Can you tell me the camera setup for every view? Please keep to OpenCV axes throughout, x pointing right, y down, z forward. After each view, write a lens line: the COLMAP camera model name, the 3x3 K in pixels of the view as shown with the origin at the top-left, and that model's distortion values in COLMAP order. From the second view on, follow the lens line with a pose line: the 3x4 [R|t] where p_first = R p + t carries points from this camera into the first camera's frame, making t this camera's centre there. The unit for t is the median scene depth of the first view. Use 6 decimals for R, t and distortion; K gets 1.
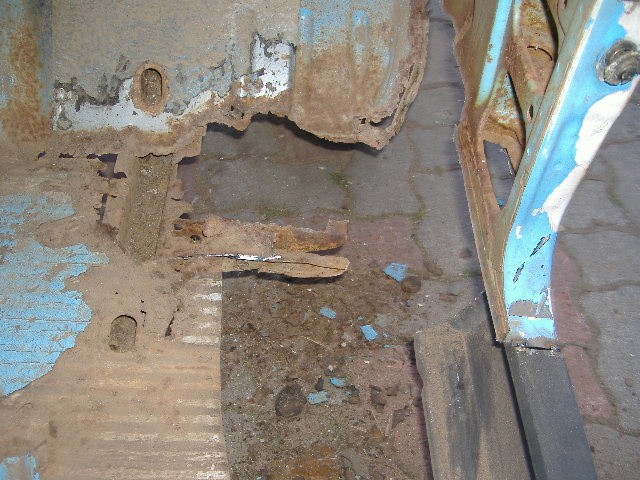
lens RADIAL K [[709.1, 0, 320.0], [0, 709.1, 240.0], [0, 0, 1]] dist [-0.062662, -0.004387]
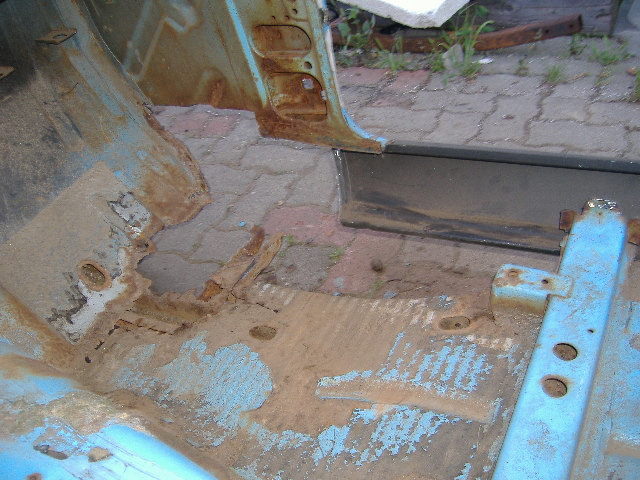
lens RADIAL K [[709.1, 0, 320.0], [0, 709.1, 240.0], [0, 0, 1]] dist [-0.062662, -0.004387]
pose [[0.441878, -0.667339, 0.599501, -0.818693], [0.812282, 0.581260, 0.048321, 0.034736], [-0.380713, 0.465612, 0.798914, -0.289480]]
